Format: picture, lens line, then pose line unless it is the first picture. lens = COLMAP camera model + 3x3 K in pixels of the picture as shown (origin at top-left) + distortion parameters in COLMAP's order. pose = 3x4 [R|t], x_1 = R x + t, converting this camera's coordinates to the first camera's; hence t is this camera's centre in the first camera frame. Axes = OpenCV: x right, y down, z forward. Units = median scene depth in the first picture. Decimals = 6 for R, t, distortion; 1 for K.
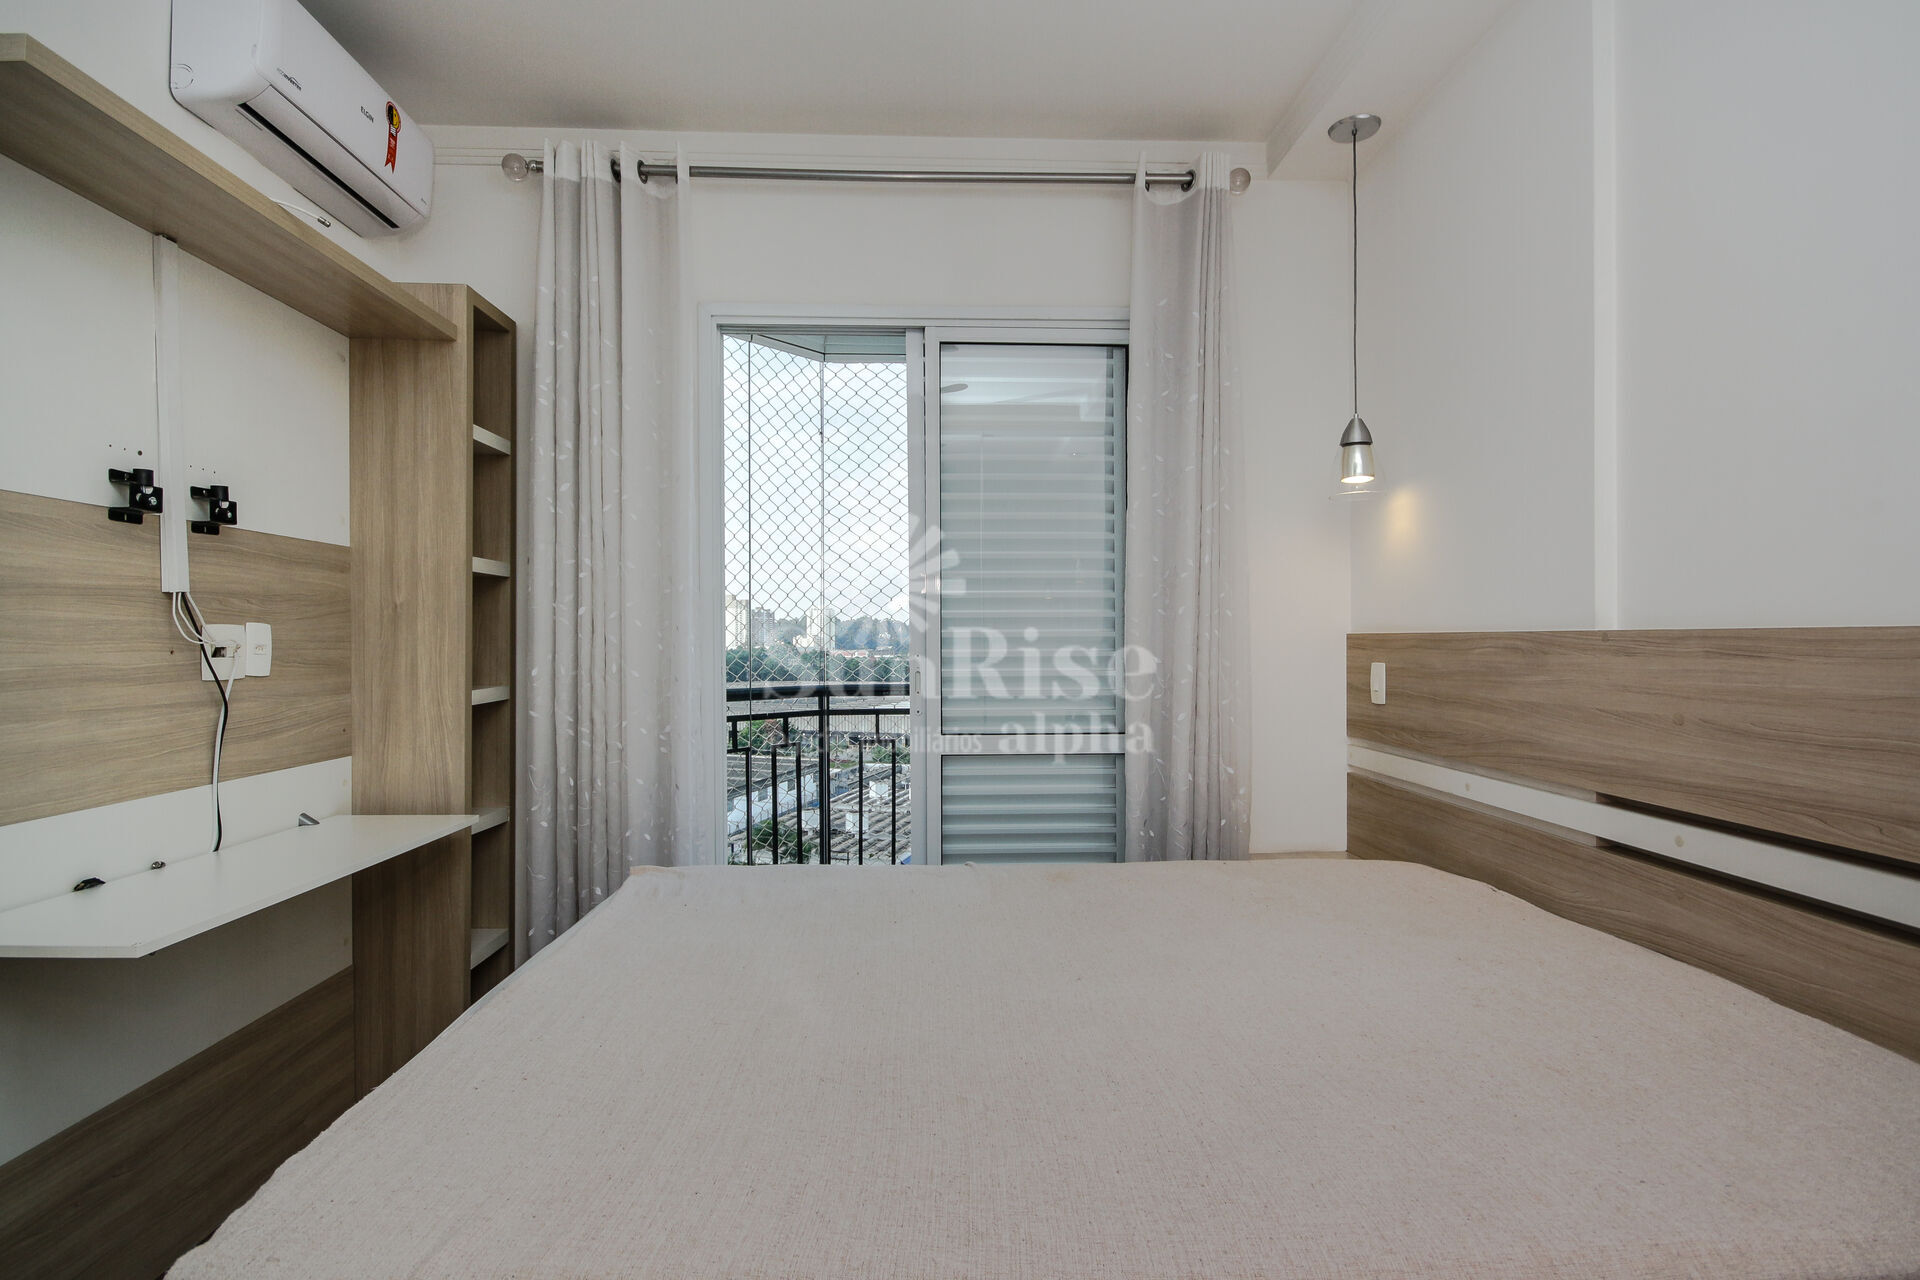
lens RADIAL K [[956.5, 0, 957.2], [0, 956.5, 627.5], [0, 0, 1]] dist [-0.000475, 0.000159]
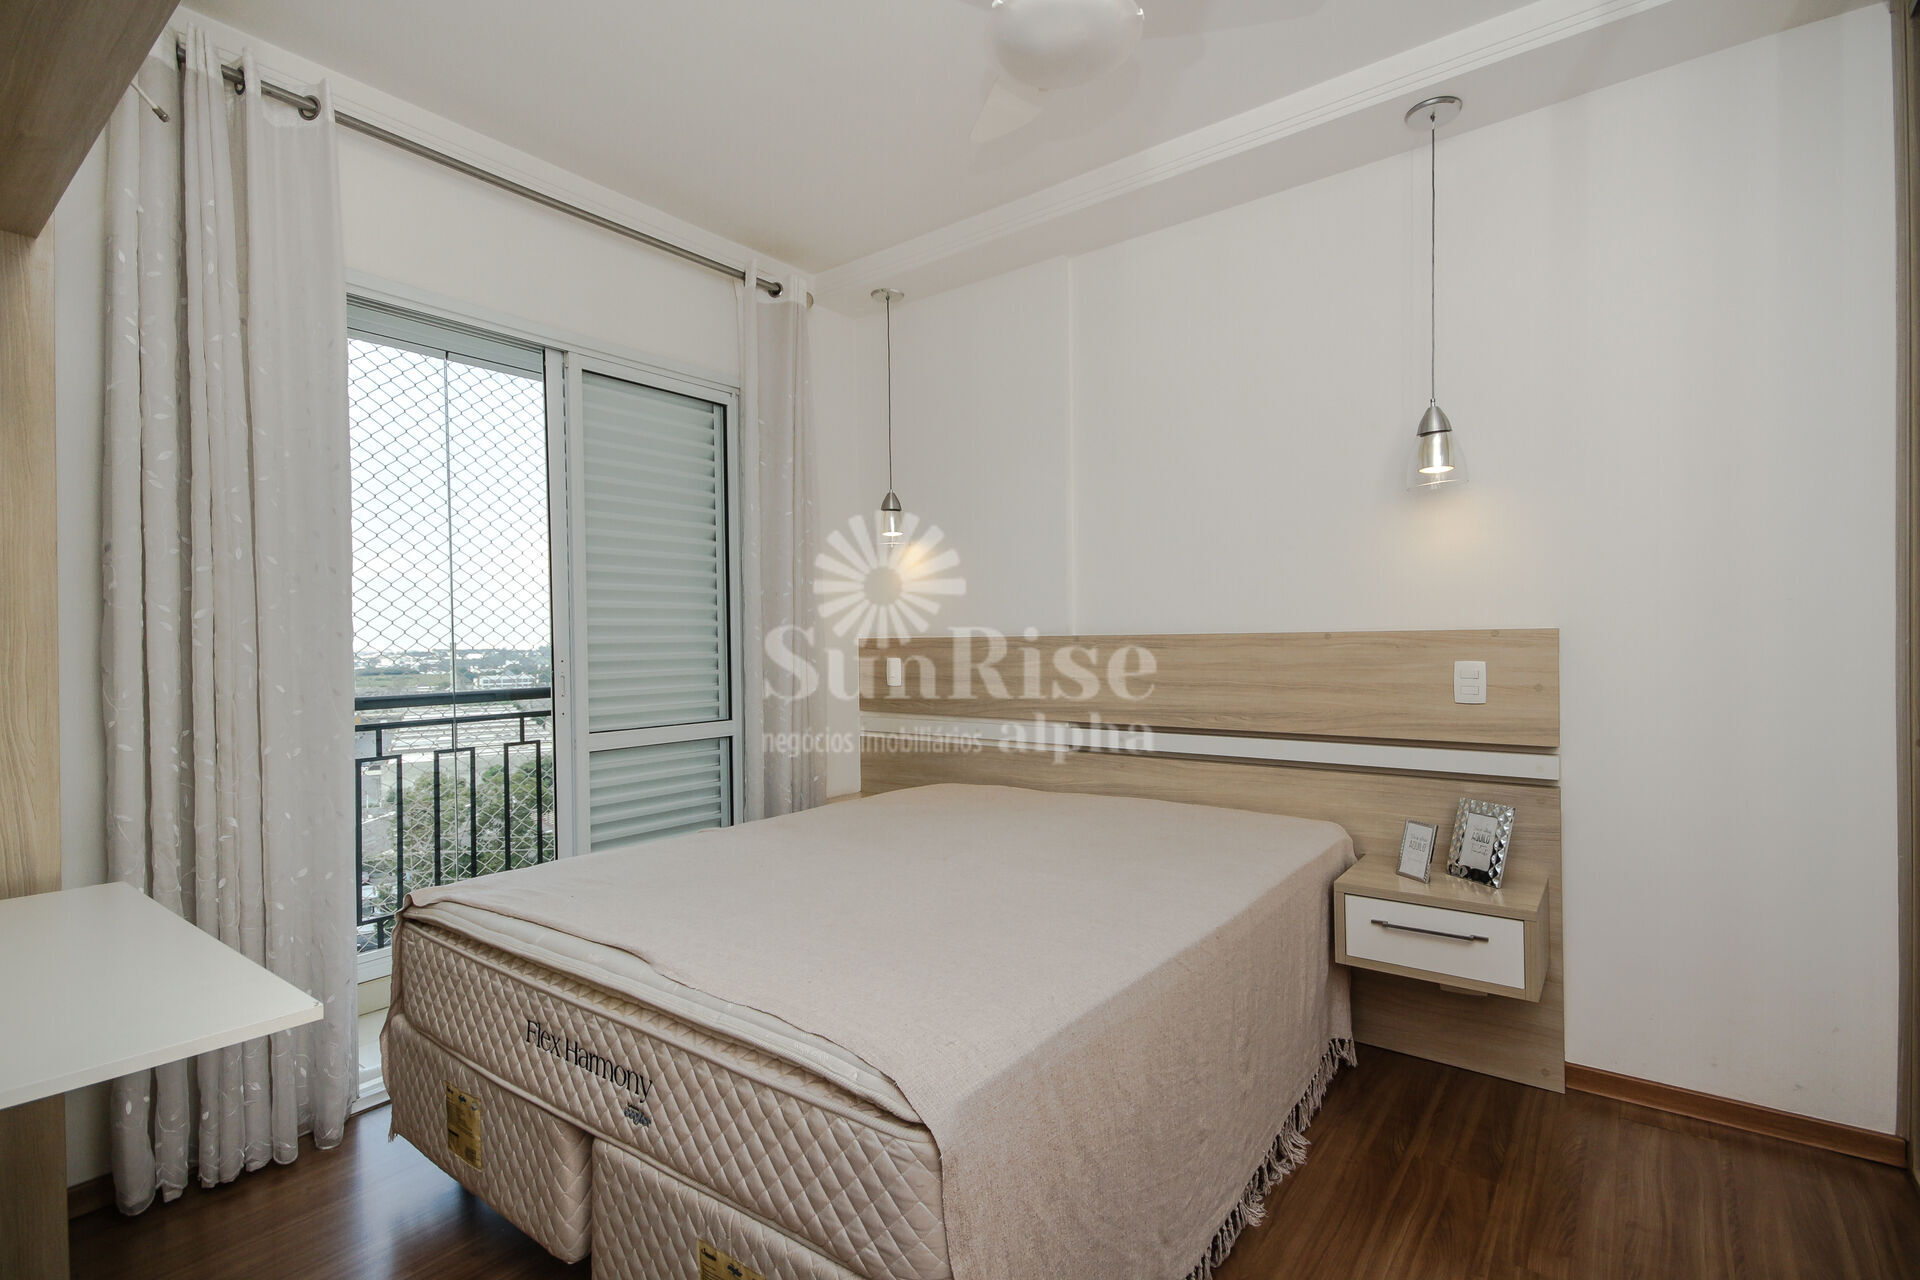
lens RADIAL K [[907.6, 0, 973.5], [0, 907.6, 643.7], [0, 0, 1]] dist [0.000349, -0.000545]
pose [[0.634295, -0.005131, 0.773074, -0.568274], [0.000434, 0.999980, 0.006281, 0.004510], [-0.773091, -0.003649, 0.634285, 0.012998]]
